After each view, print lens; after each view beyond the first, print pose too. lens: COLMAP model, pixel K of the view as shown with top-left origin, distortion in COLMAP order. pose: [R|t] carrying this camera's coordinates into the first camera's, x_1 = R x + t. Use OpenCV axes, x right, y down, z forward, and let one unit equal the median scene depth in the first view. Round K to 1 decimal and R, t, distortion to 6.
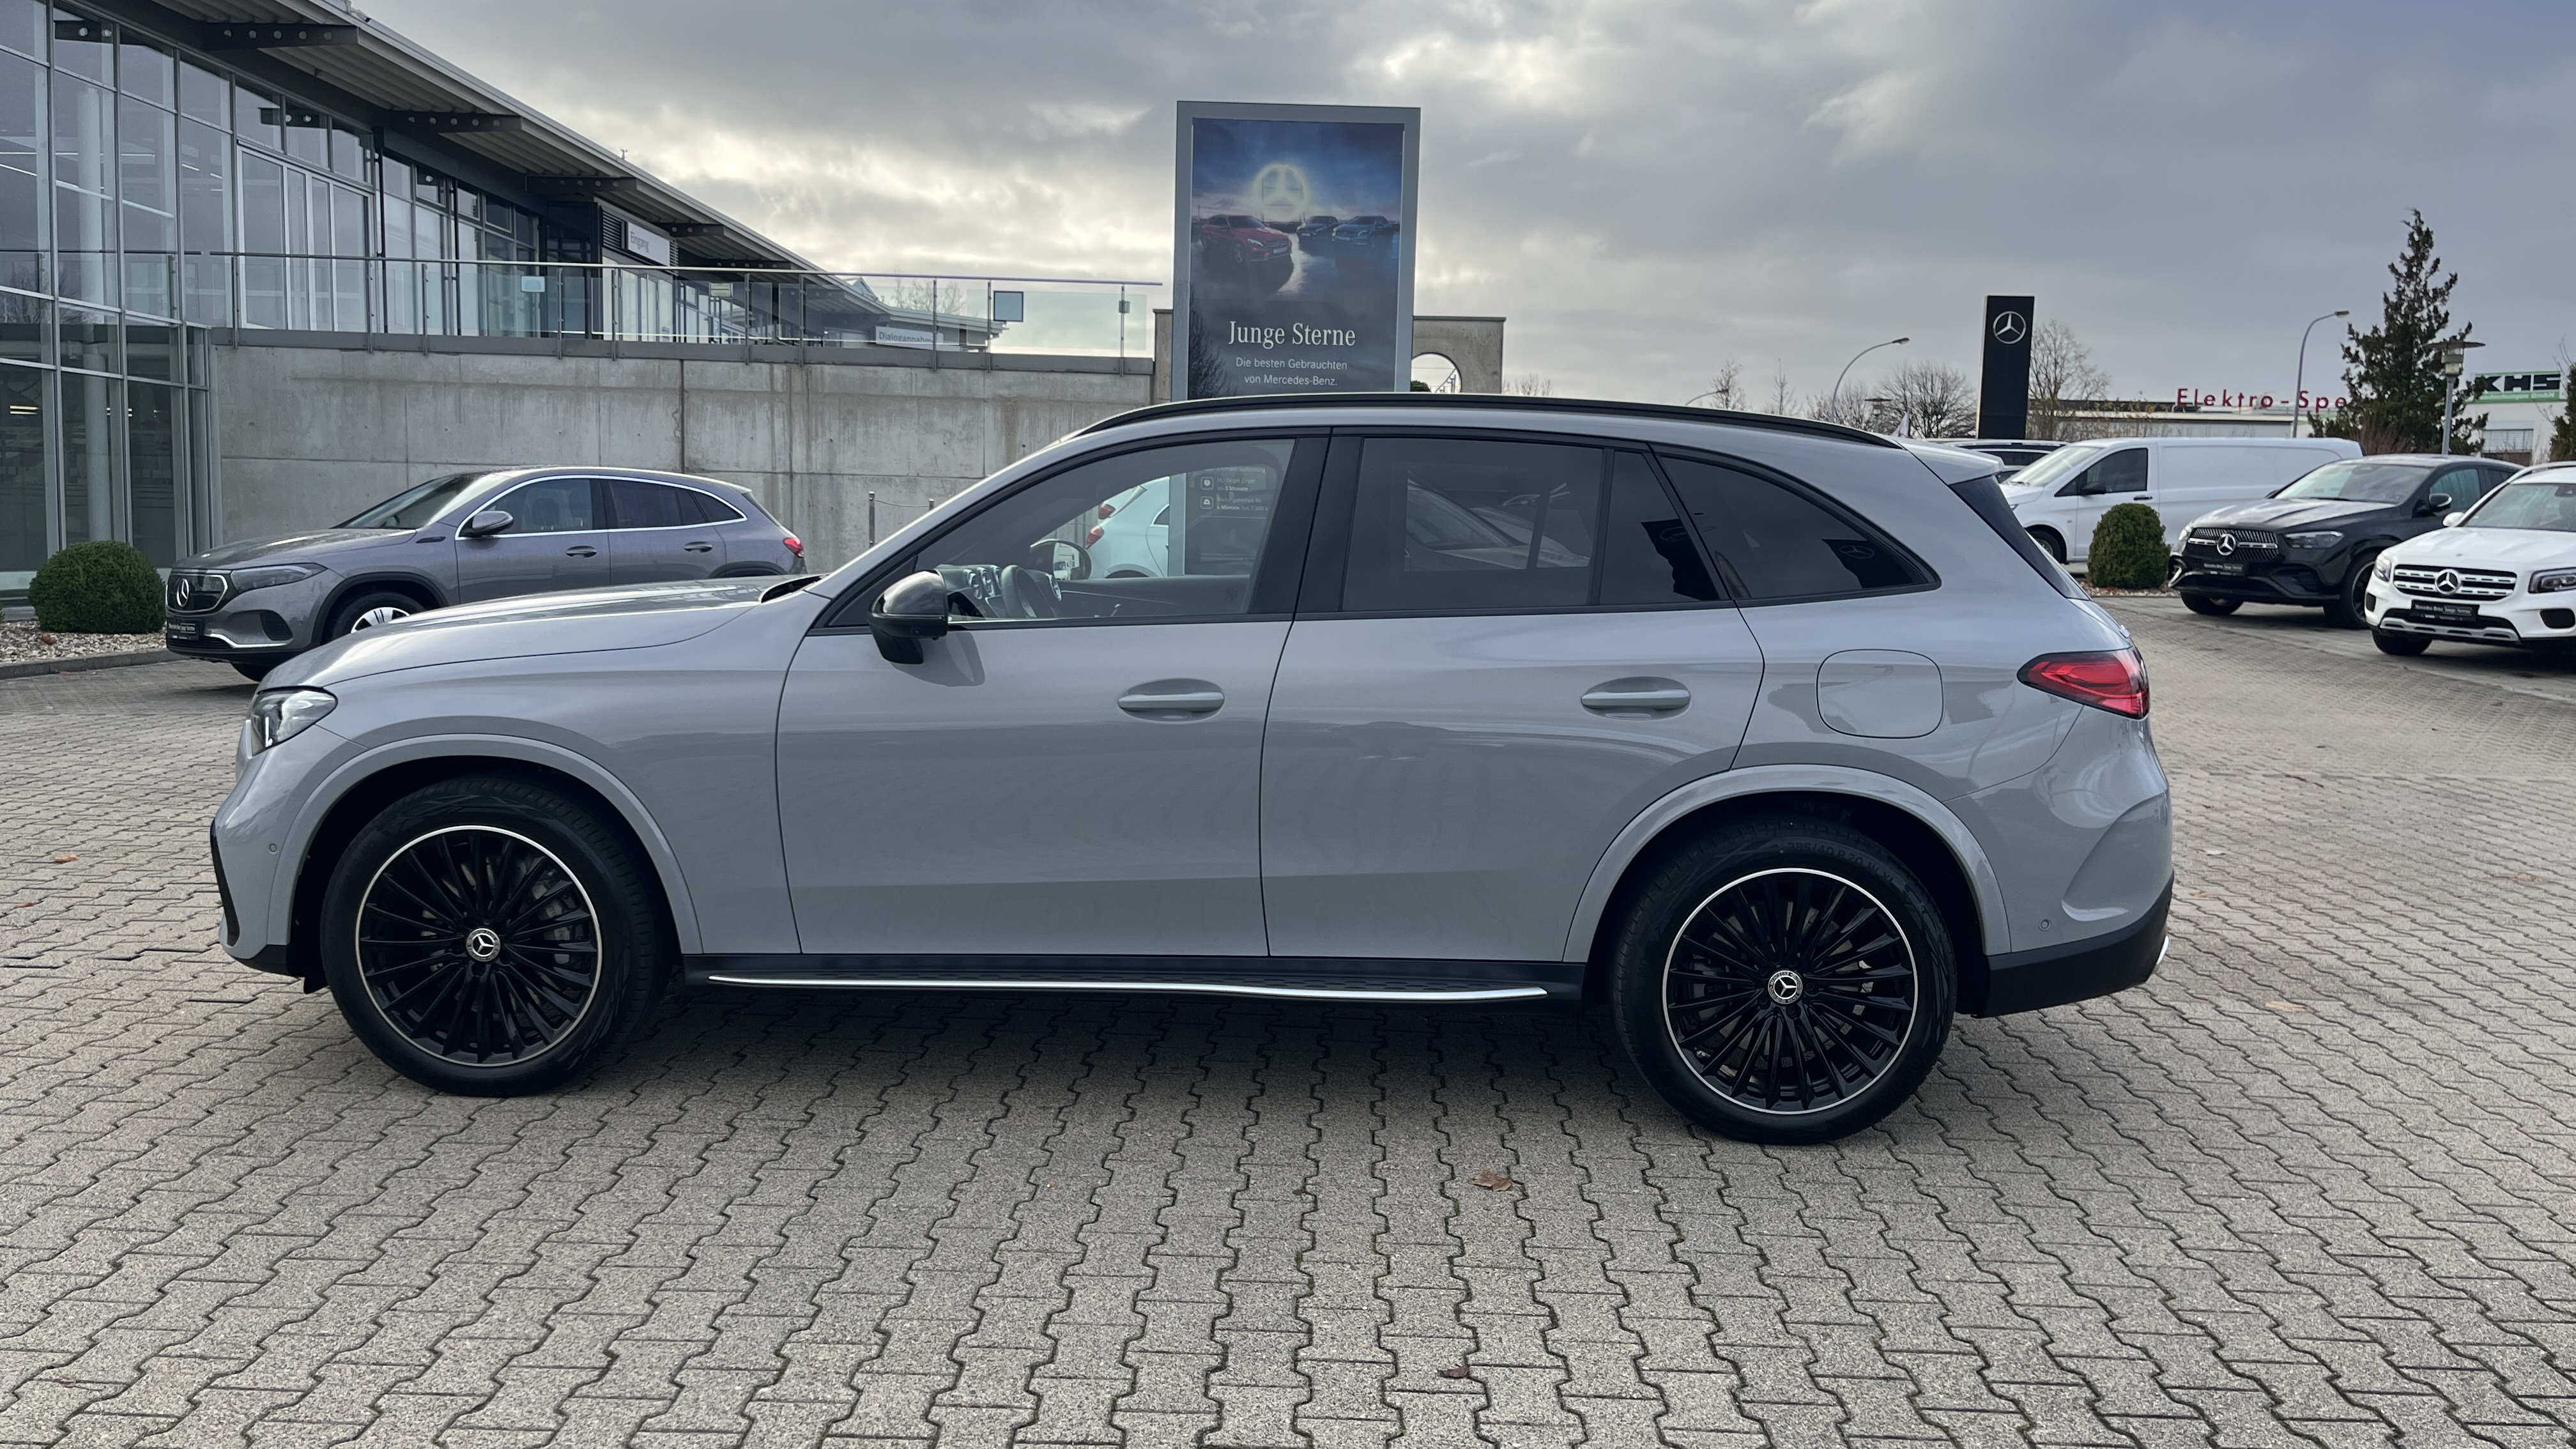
lens RADIAL K [[1964.6, 0, 1288.0], [0, 1964.6, 724.5], [0, 0, 1]] dist [0.080534, -0.112047]
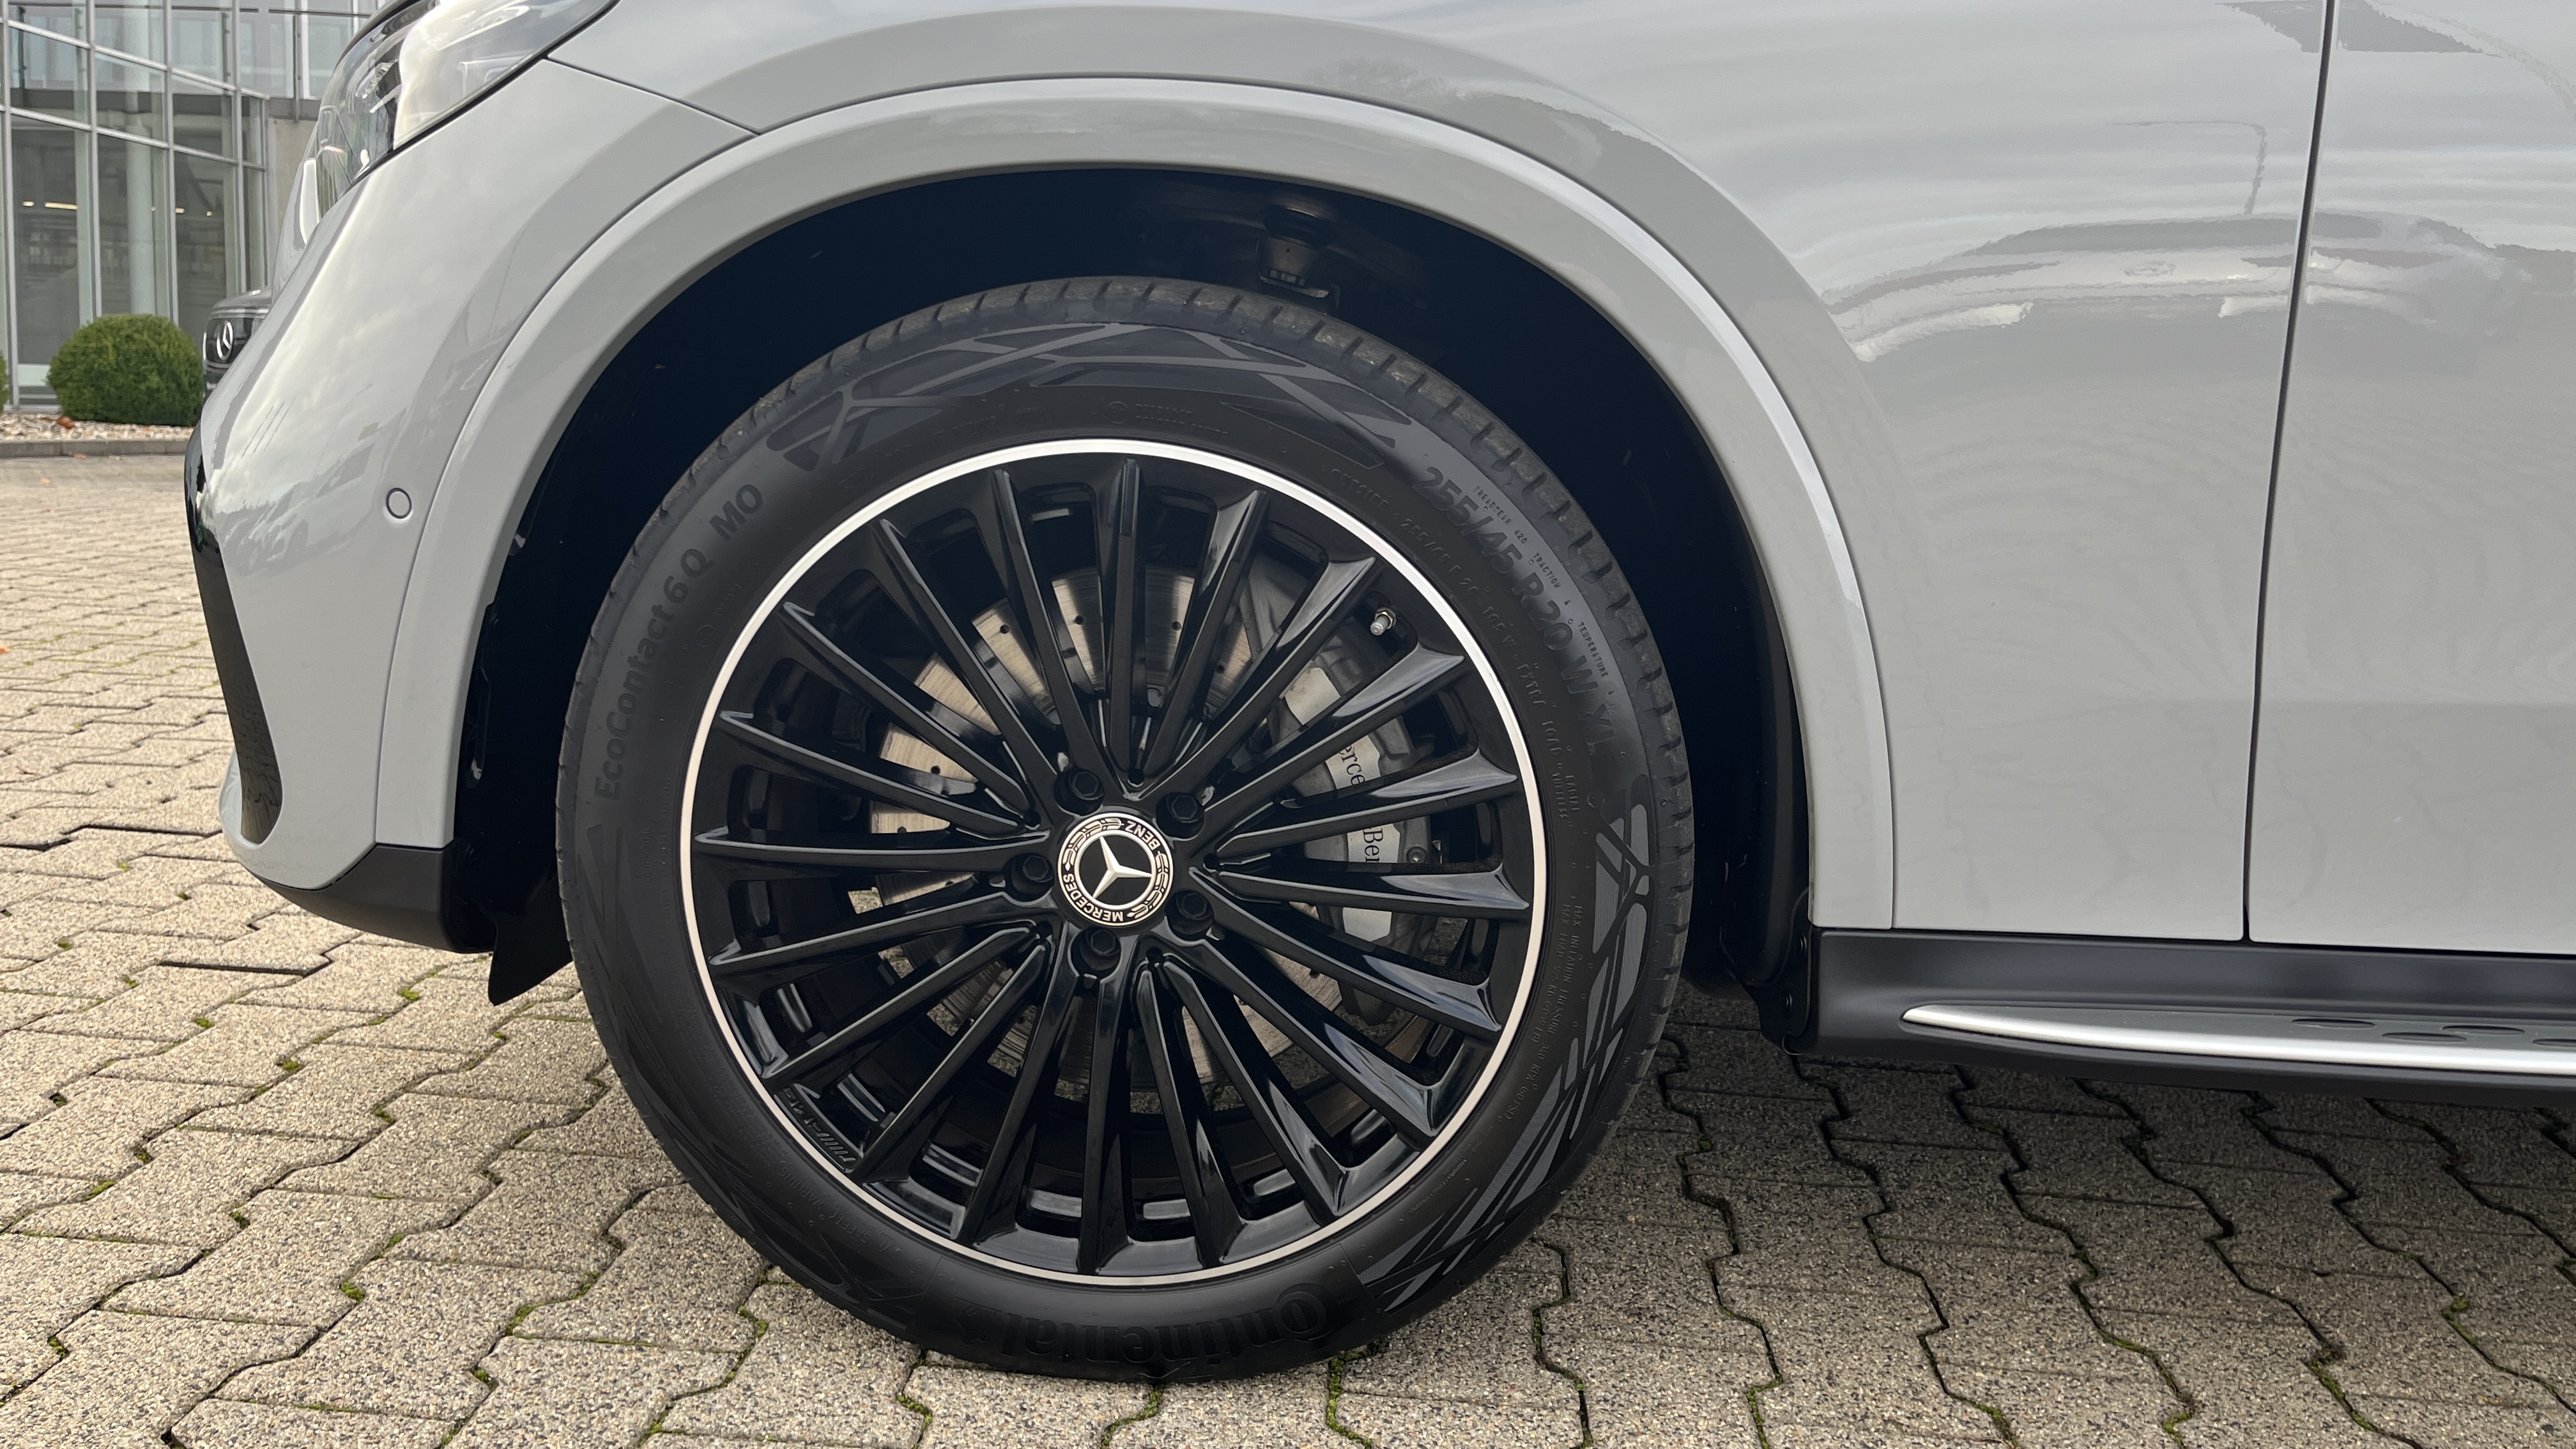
lens RADIAL K [[1964.6, 0, 1288.0], [0, 1964.6, 724.5], [0, 0, 1]] dist [0.080534, -0.112047]
pose [[0.999222, 0.031500, -0.023737, -0.335943], [-0.030161, 0.998043, 0.054781, 0.065881], [0.025416, -0.054022, 0.998216, 0.643412]]
